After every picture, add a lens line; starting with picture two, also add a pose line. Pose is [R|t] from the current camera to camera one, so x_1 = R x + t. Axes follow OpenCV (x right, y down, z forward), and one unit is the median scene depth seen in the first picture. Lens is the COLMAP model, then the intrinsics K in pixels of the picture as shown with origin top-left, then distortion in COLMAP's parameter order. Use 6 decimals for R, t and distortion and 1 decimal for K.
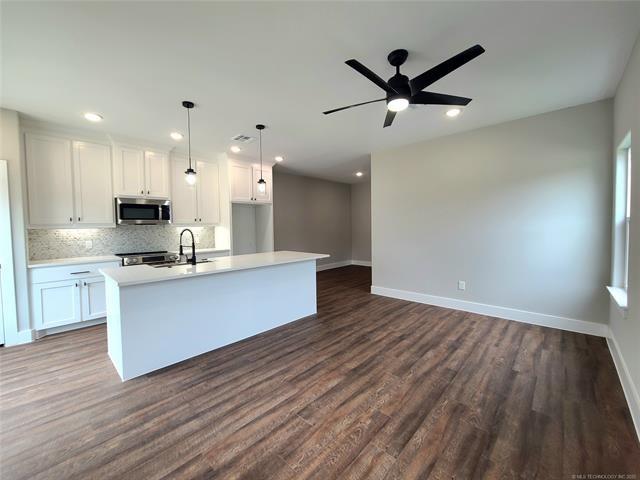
lens RADIAL K [[265.8, 0, 323.4], [0, 265.8, 236.4], [0, 0, 1]] dist [-0.000810, -0.000156]
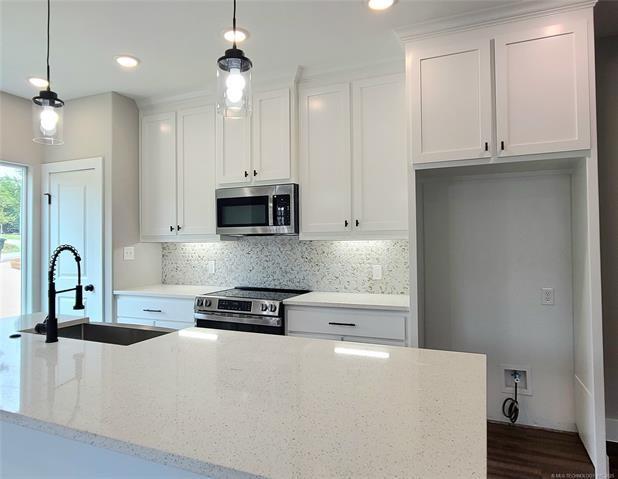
lens RADIAL K [[429.1, 0, 278.9], [0, 429.1, 236.4], [0, 0, 1]] dist [-0.001093, -0.000217]
pose [[0.308741, -0.004286, -0.951136, 0.161770], [-0.035609, 0.999237, -0.016062, -0.035598], [0.950479, 0.038828, 0.308353, 0.896915]]
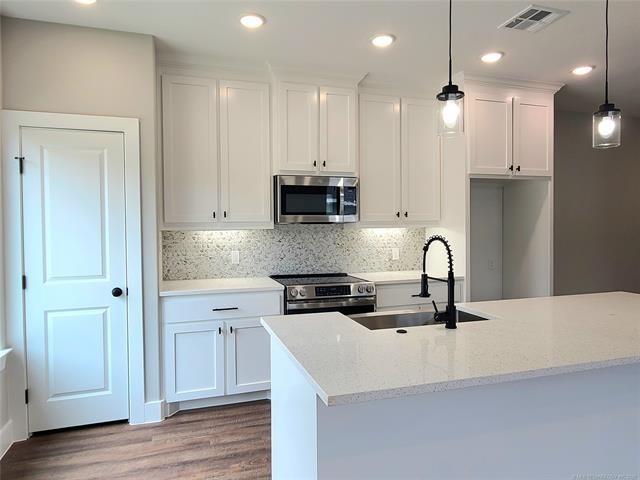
lens RADIAL K [[432.0, 0, 320.0], [0, 432.0, 240.0], [0, 0, 1]] dist [-0.004207, -0.001036]
pose [[0.876390, 0.022299, -0.481085, -0.278143], [-0.023519, 0.999717, 0.003493, -0.017096], [0.481027, 0.008254, 0.876667, 0.268836]]
